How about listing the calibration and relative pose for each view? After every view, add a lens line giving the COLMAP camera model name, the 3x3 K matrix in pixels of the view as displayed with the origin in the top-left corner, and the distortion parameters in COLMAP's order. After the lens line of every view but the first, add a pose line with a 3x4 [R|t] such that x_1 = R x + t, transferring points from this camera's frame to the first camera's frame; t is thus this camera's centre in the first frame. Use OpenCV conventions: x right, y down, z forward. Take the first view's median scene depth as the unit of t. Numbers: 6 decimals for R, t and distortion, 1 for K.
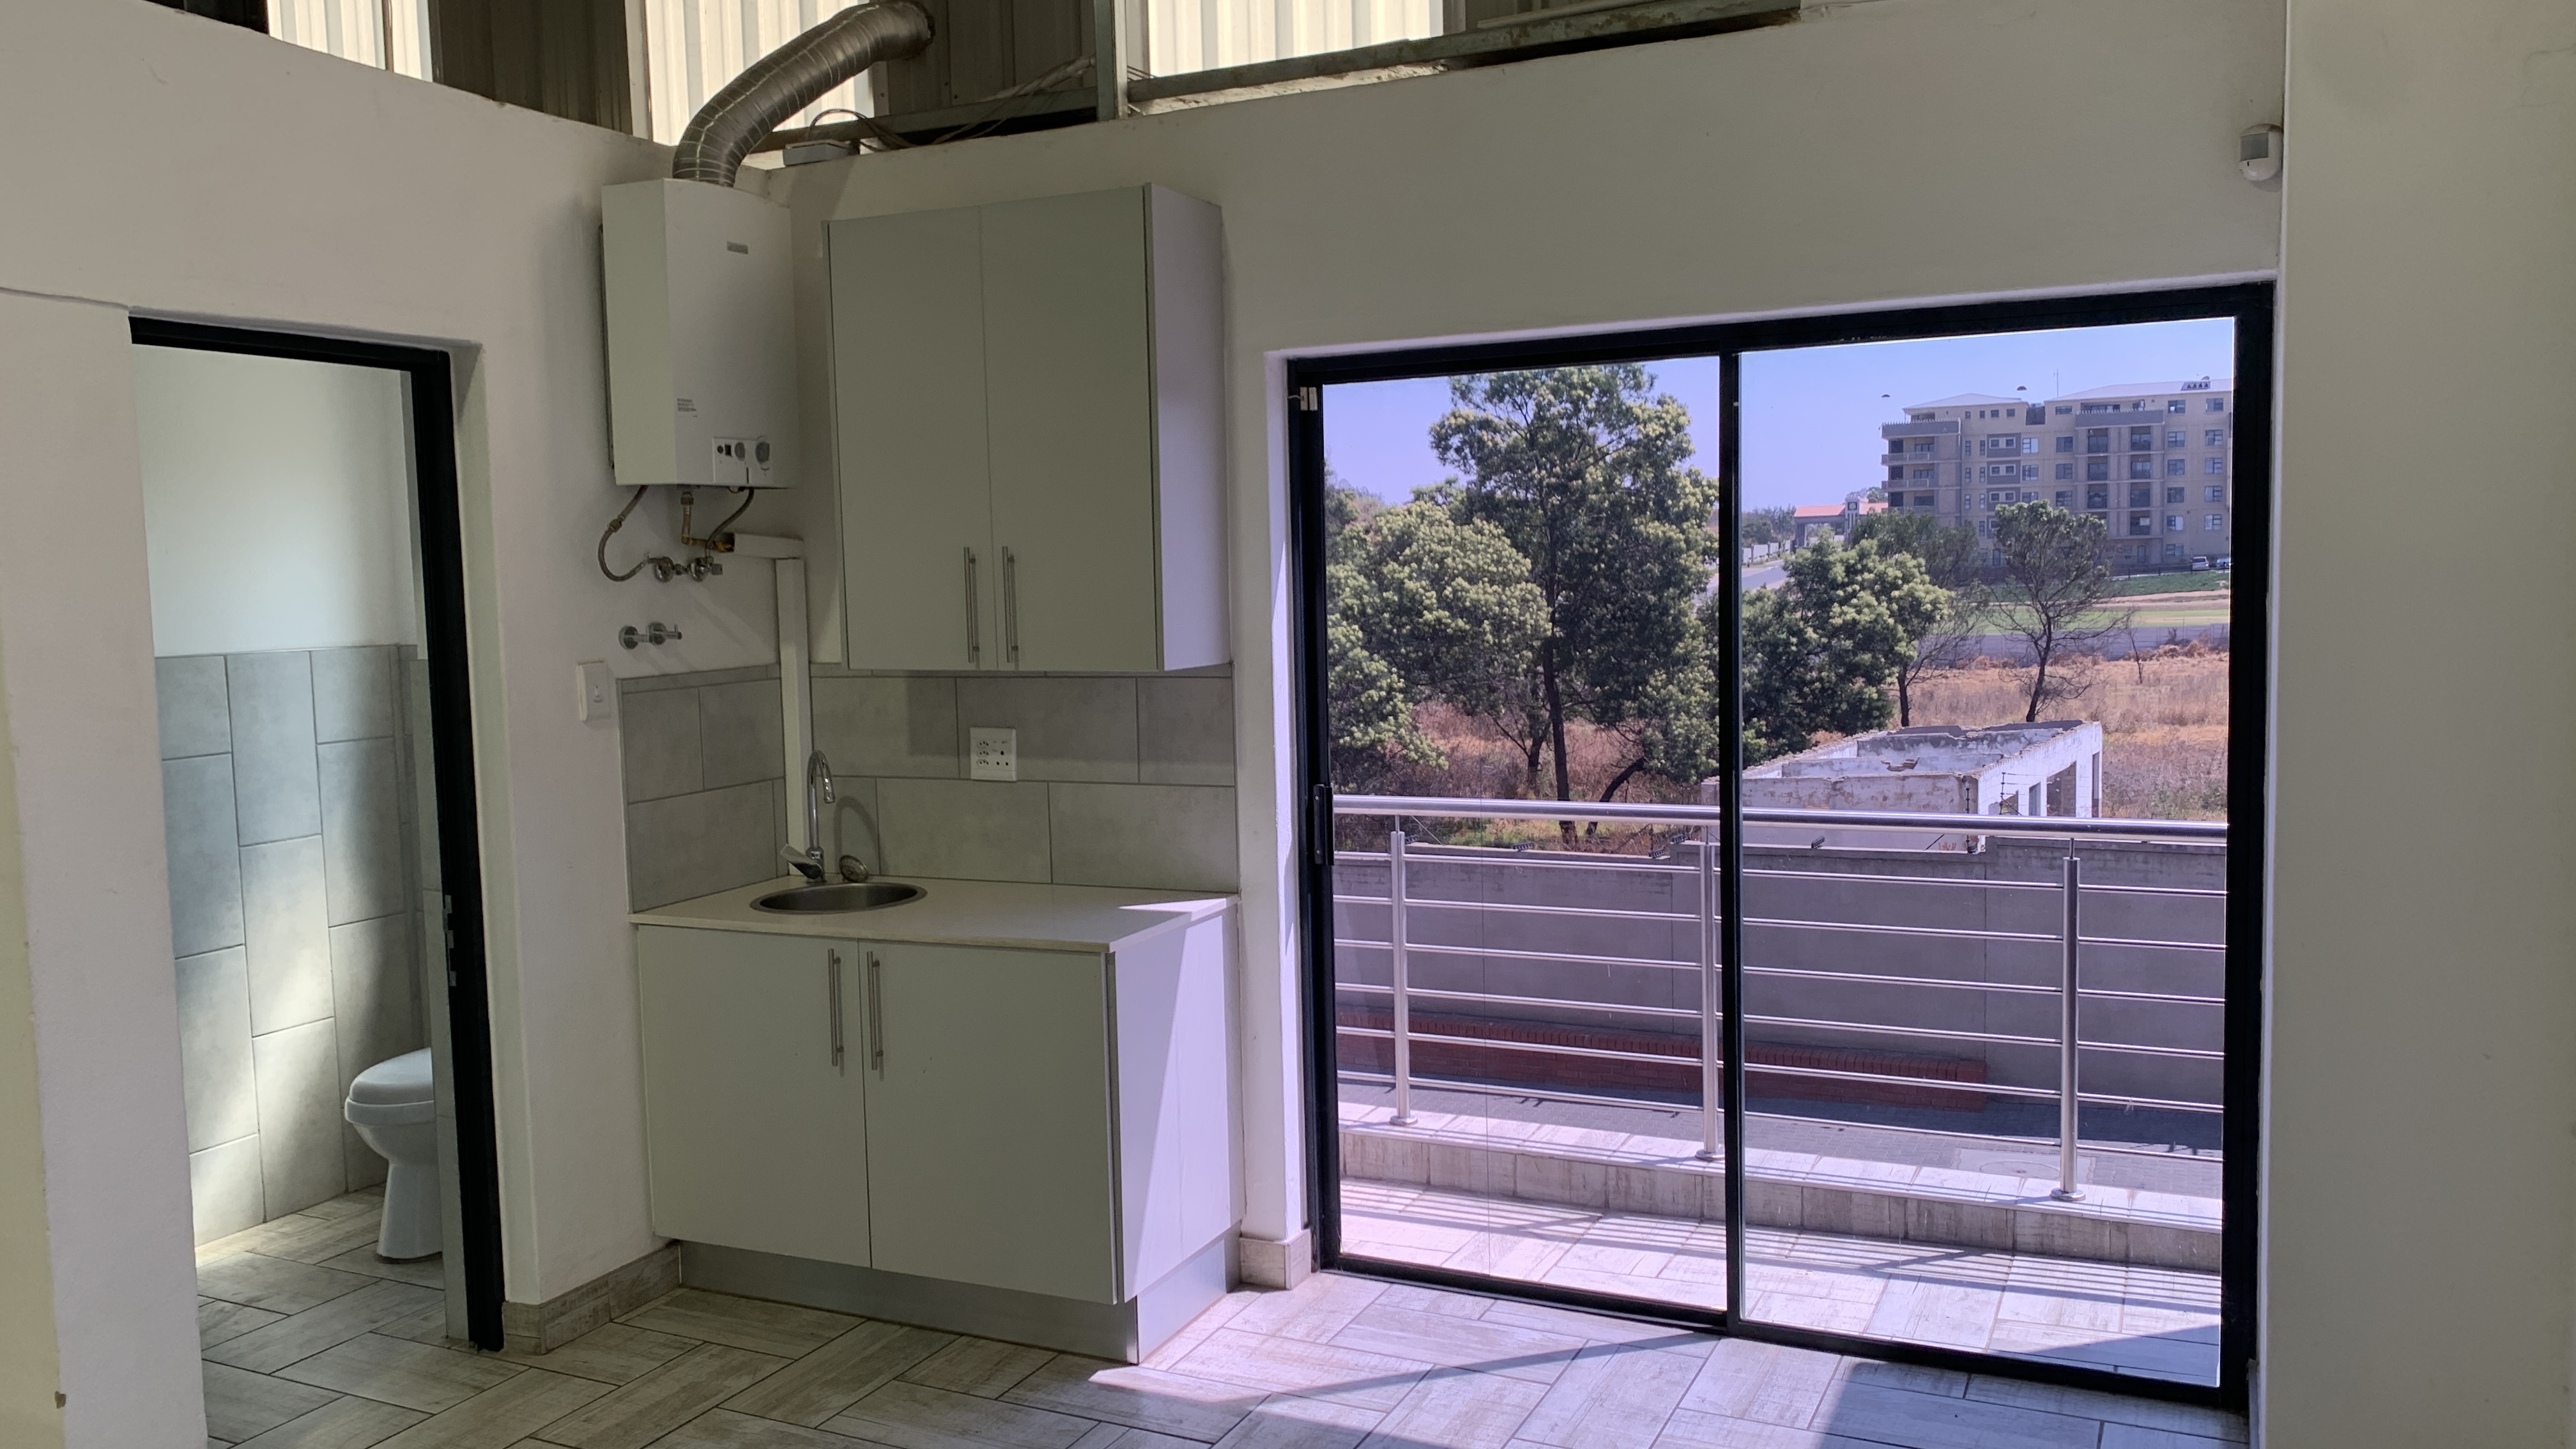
lens RADIAL K [[1963.2, 0, 1292.0], [0, 1963.2, 727.9], [0, 0, 1]] dist [0.046963, -0.044666]
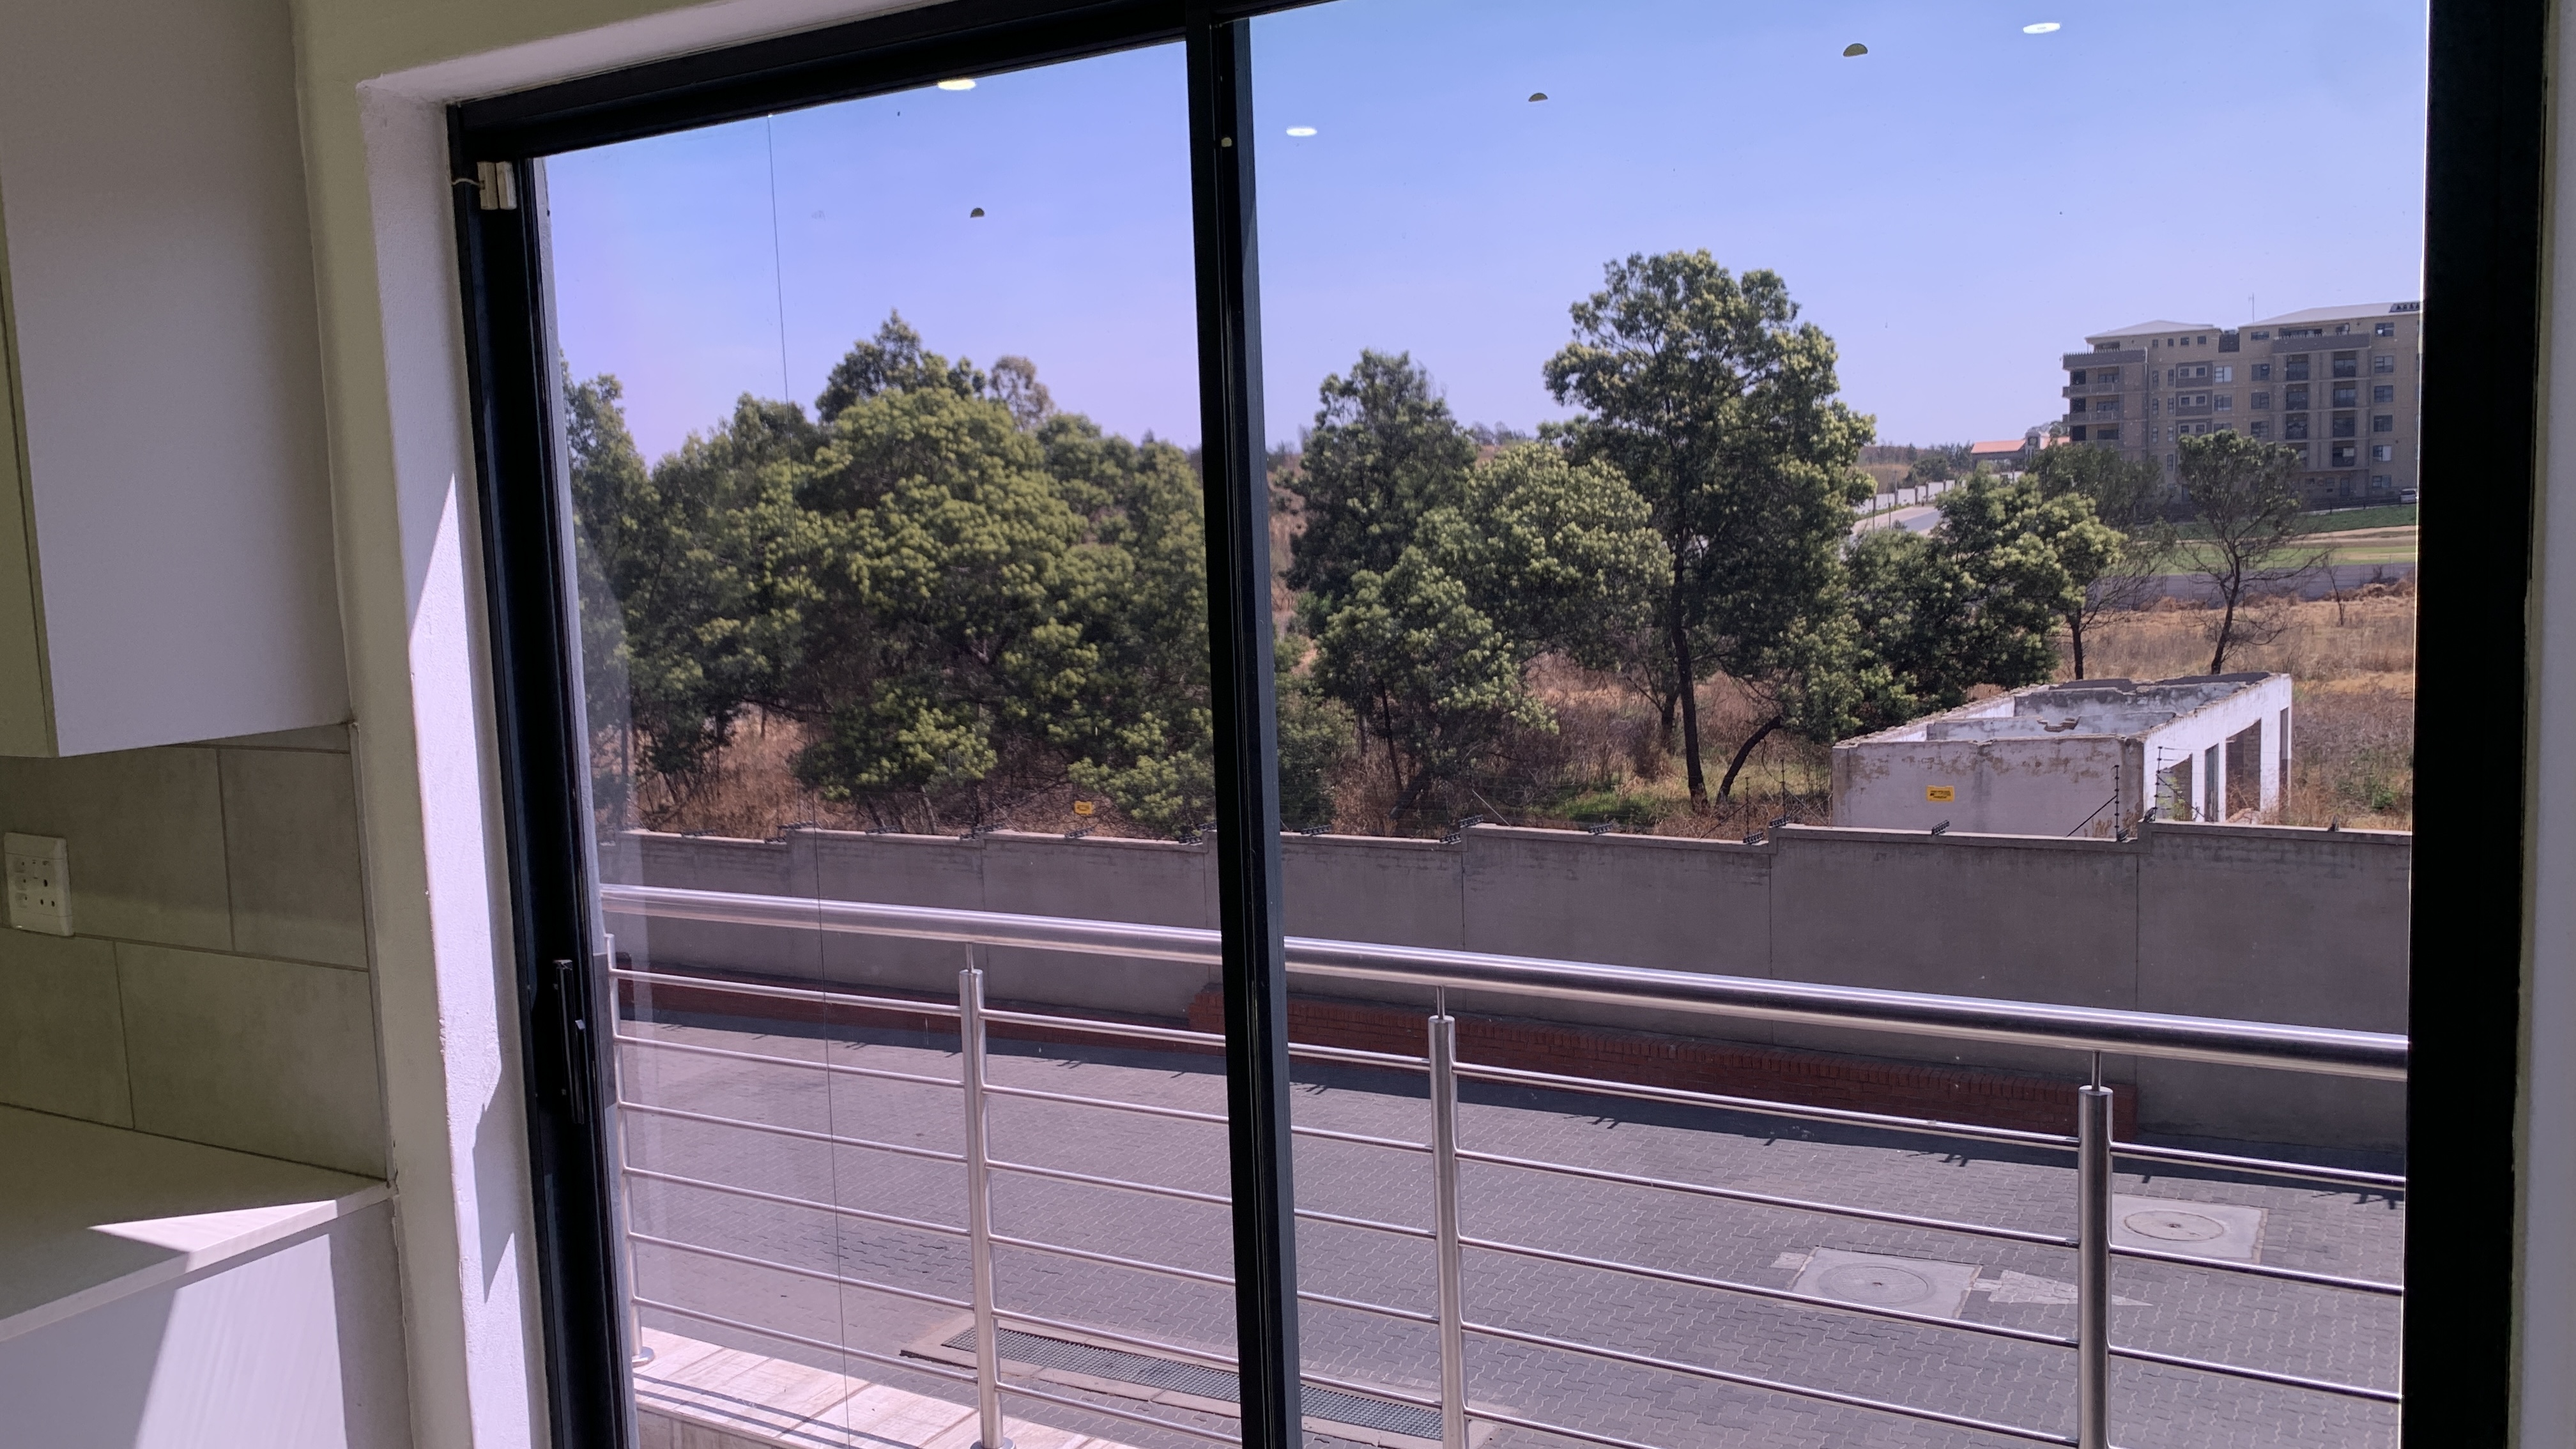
lens RADIAL K [[1963.2, 0, 1313.3], [0, 1963.2, 718.7], [0, 0, 1]] dist [0.046963, -0.044666]
pose [[0.997217, -0.005567, -0.074347, 0.028000], [0.007206, 0.999736, 0.021800, -0.004864], [0.074206, -0.022275, 0.996994, 0.058288]]
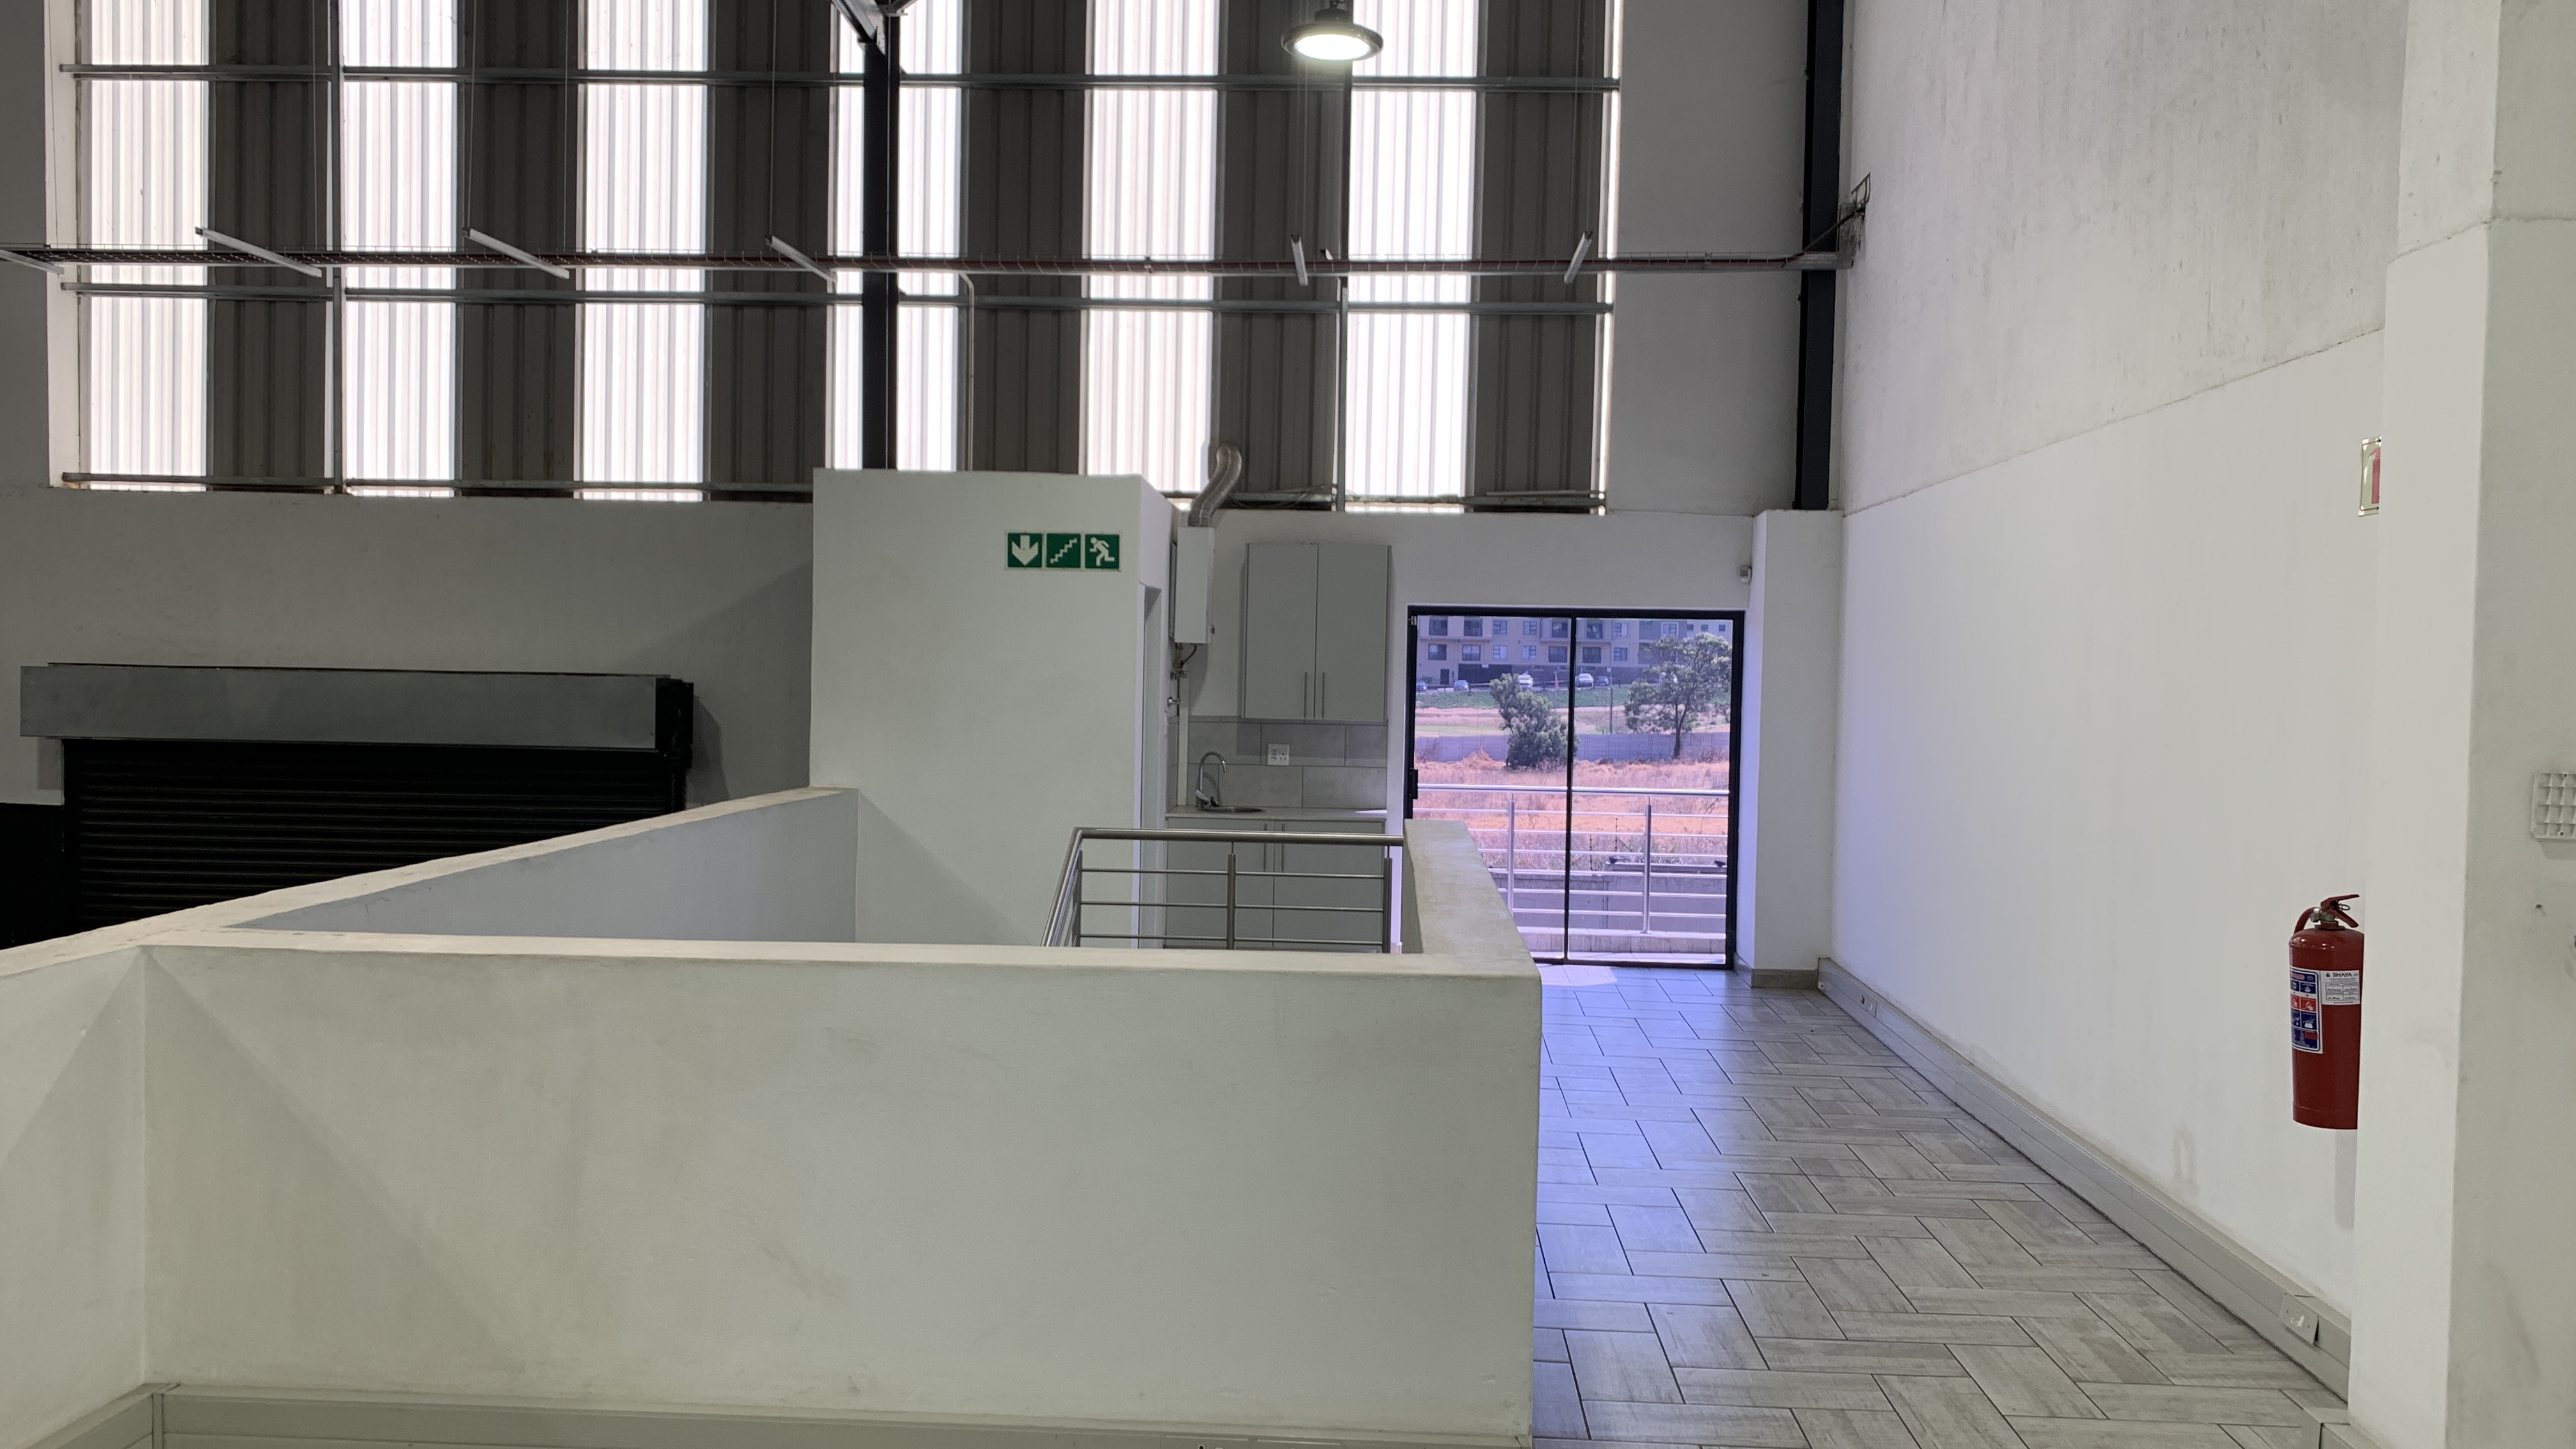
lens RADIAL K [[1963.2, 0, 1288.8], [0, 1963.2, 727.6], [0, 0, 1]] dist [0.046963, -0.044666]
pose [[0.924481, 0.029745, 0.380067, -0.128828], [-0.007914, 0.998234, -0.058874, 0.014789], [-0.381147, 0.051420, 0.923083, -0.153382]]
